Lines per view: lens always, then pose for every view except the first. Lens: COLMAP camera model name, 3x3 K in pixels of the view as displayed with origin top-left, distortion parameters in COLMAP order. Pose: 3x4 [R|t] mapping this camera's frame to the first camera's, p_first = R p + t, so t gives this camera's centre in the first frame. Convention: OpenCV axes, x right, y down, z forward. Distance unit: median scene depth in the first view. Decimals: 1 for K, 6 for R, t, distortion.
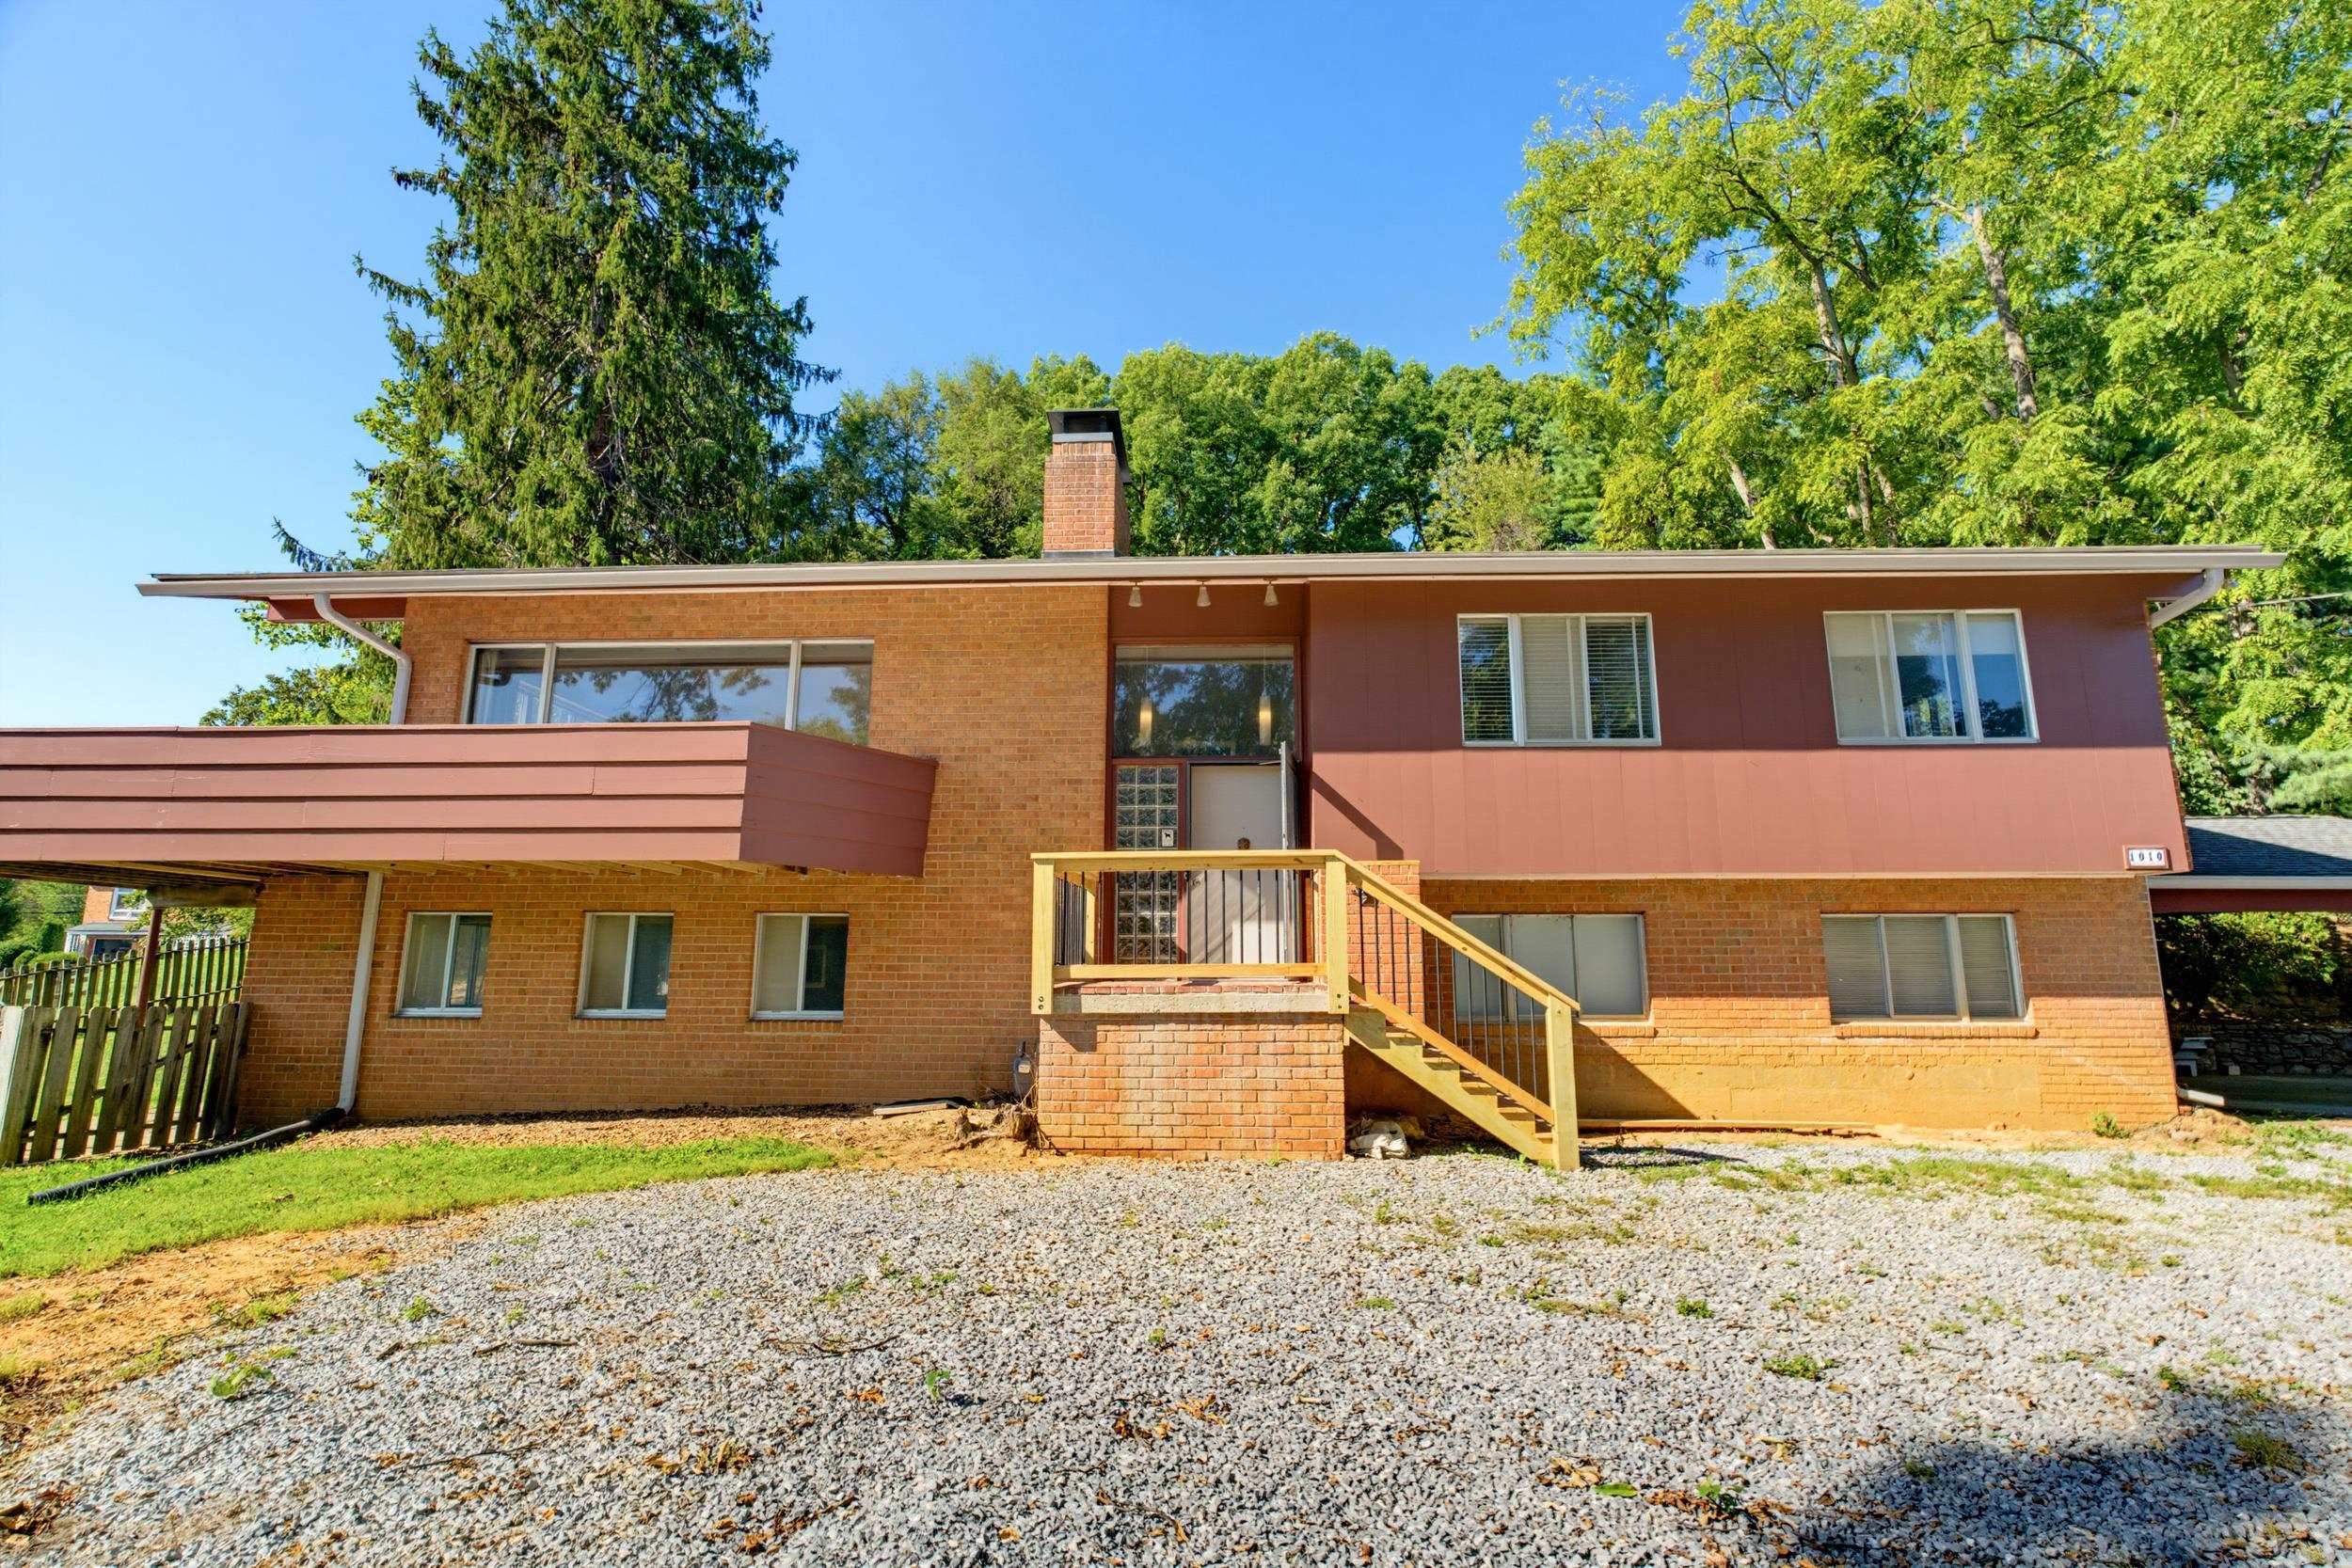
lens RADIAL K [[1101.1, 0, 1176.0], [0, 1101.1, 784.0], [0, 0, 1]] dist [-0.010263, -0.000058]
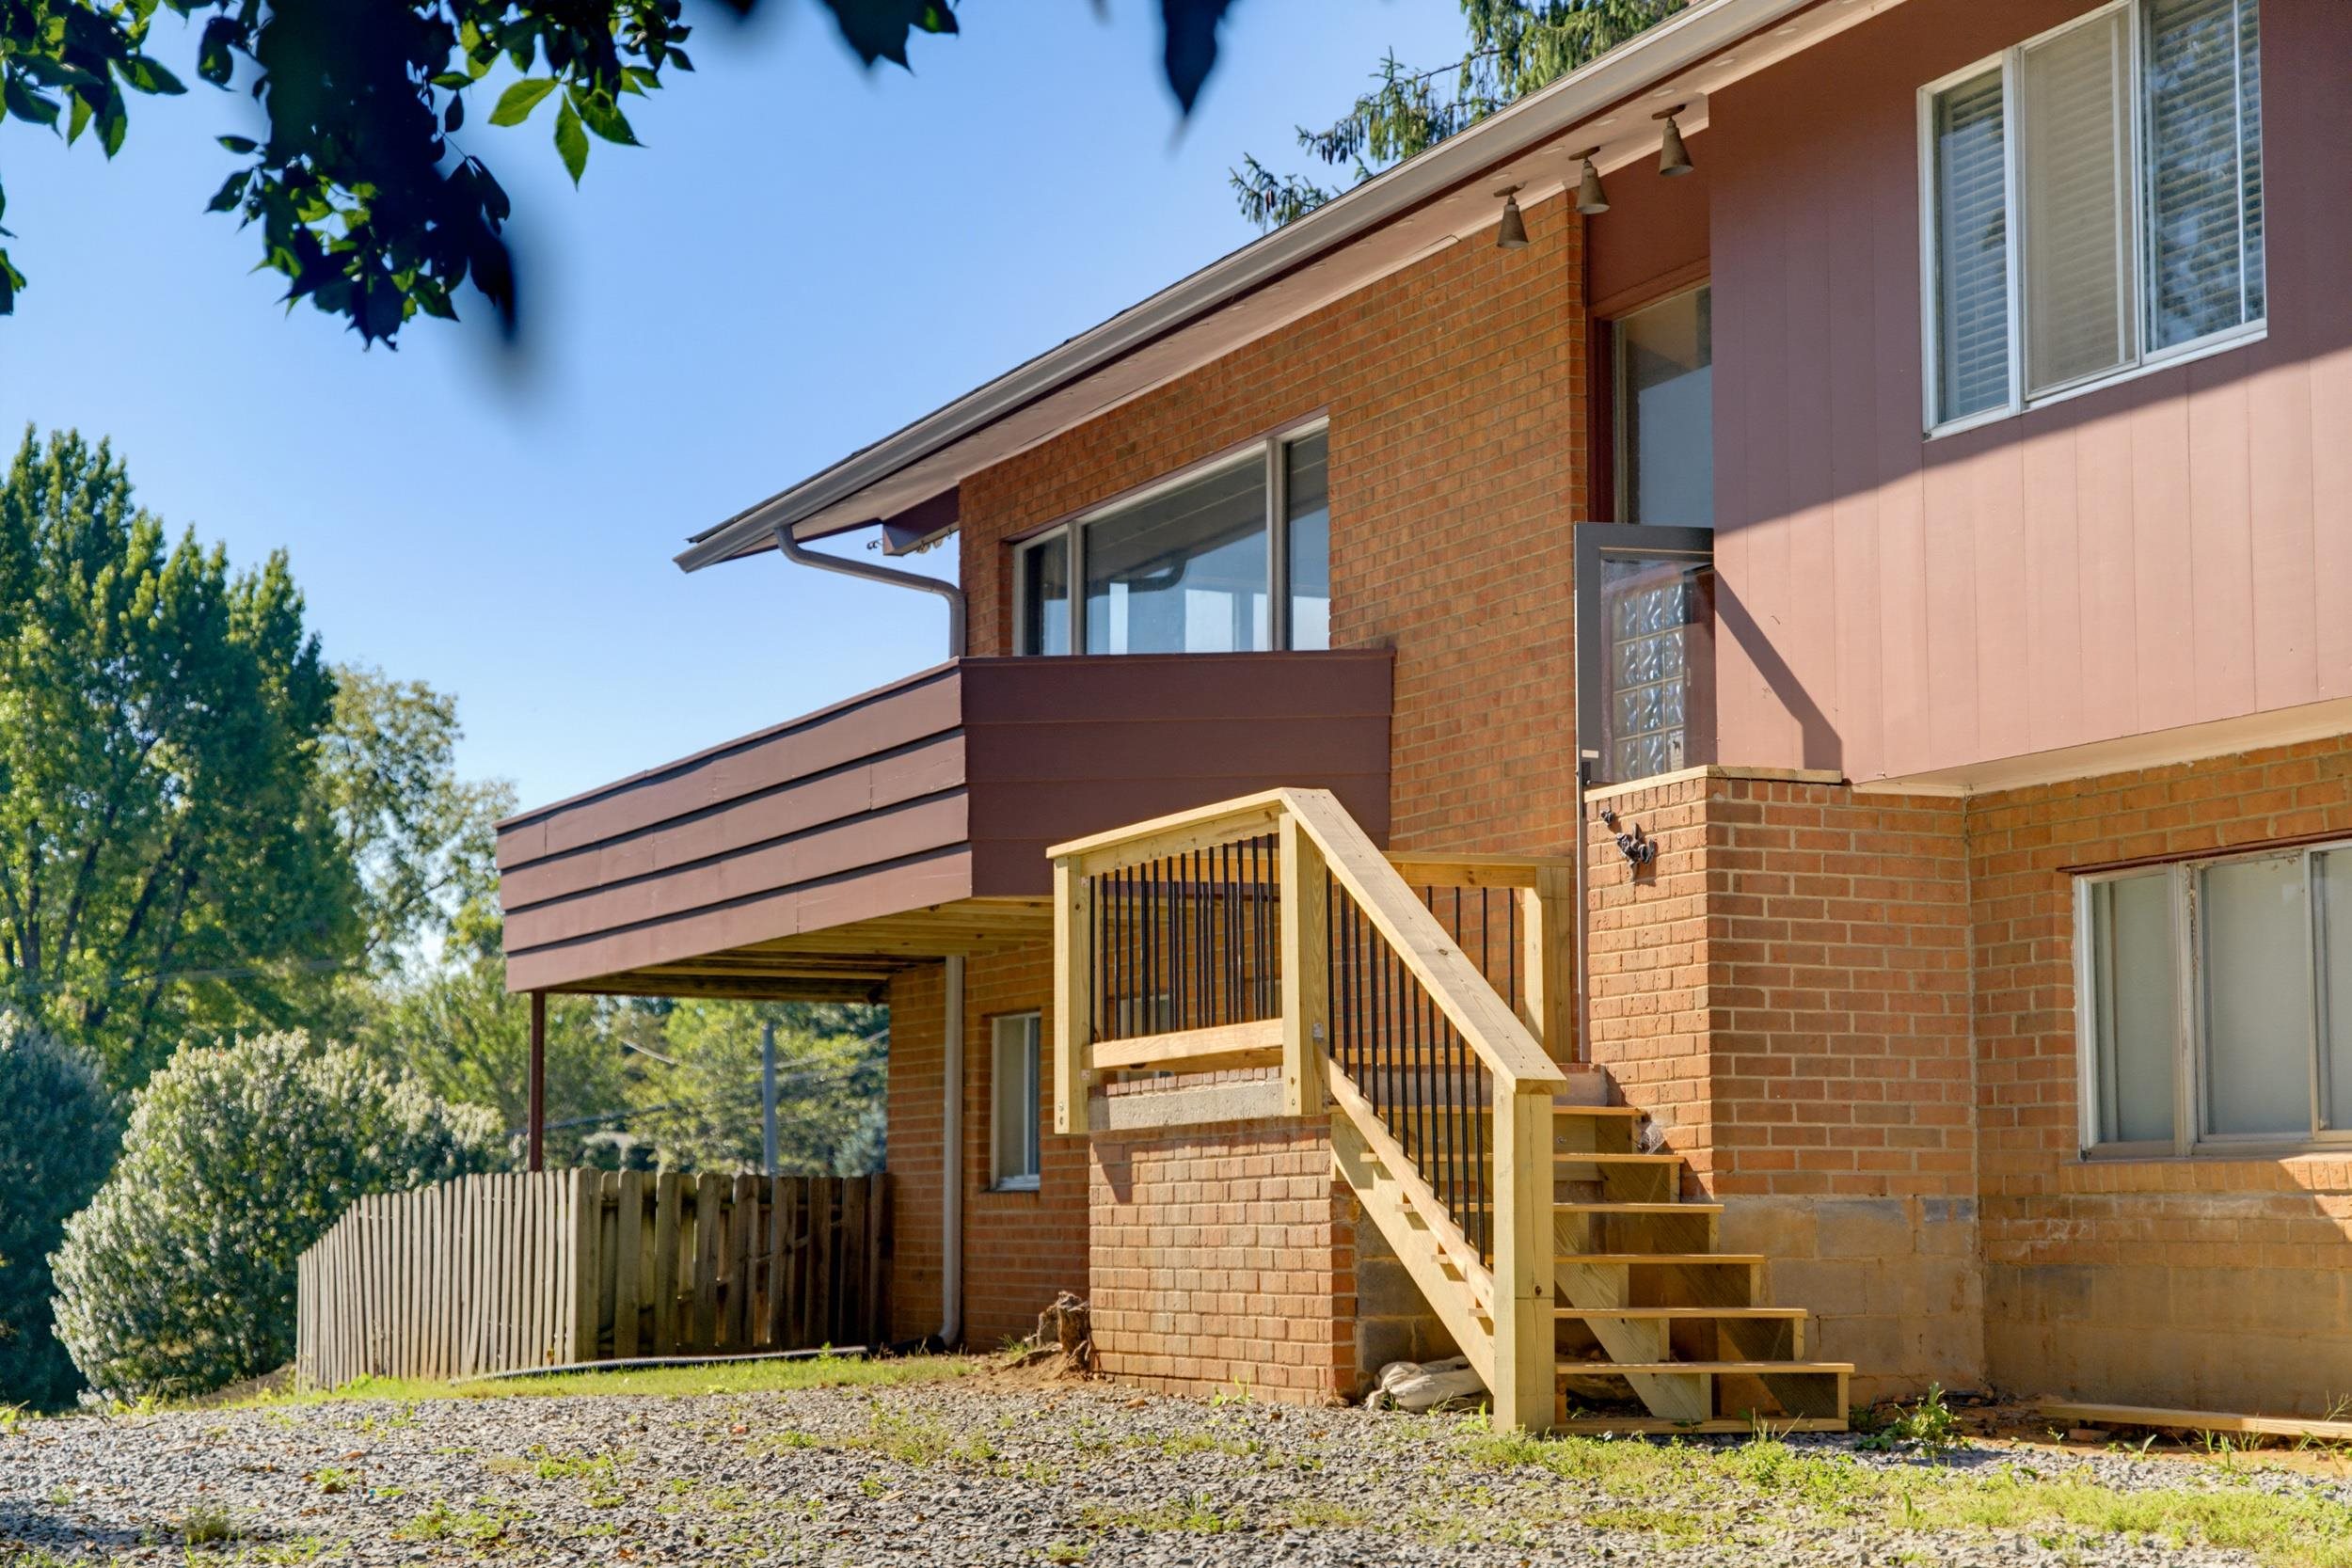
lens RADIAL K [[4006.5, 0, 1176.0], [0, 4006.5, 784.0], [0, 0, 1]] dist [0.016614, 0.030267]
pose [[0.456466, -0.102438, -0.883824, 1.377040], [0.150575, 0.987916, -0.036736, 0.093997], [0.876907, -0.116313, 0.466375, 0.097730]]
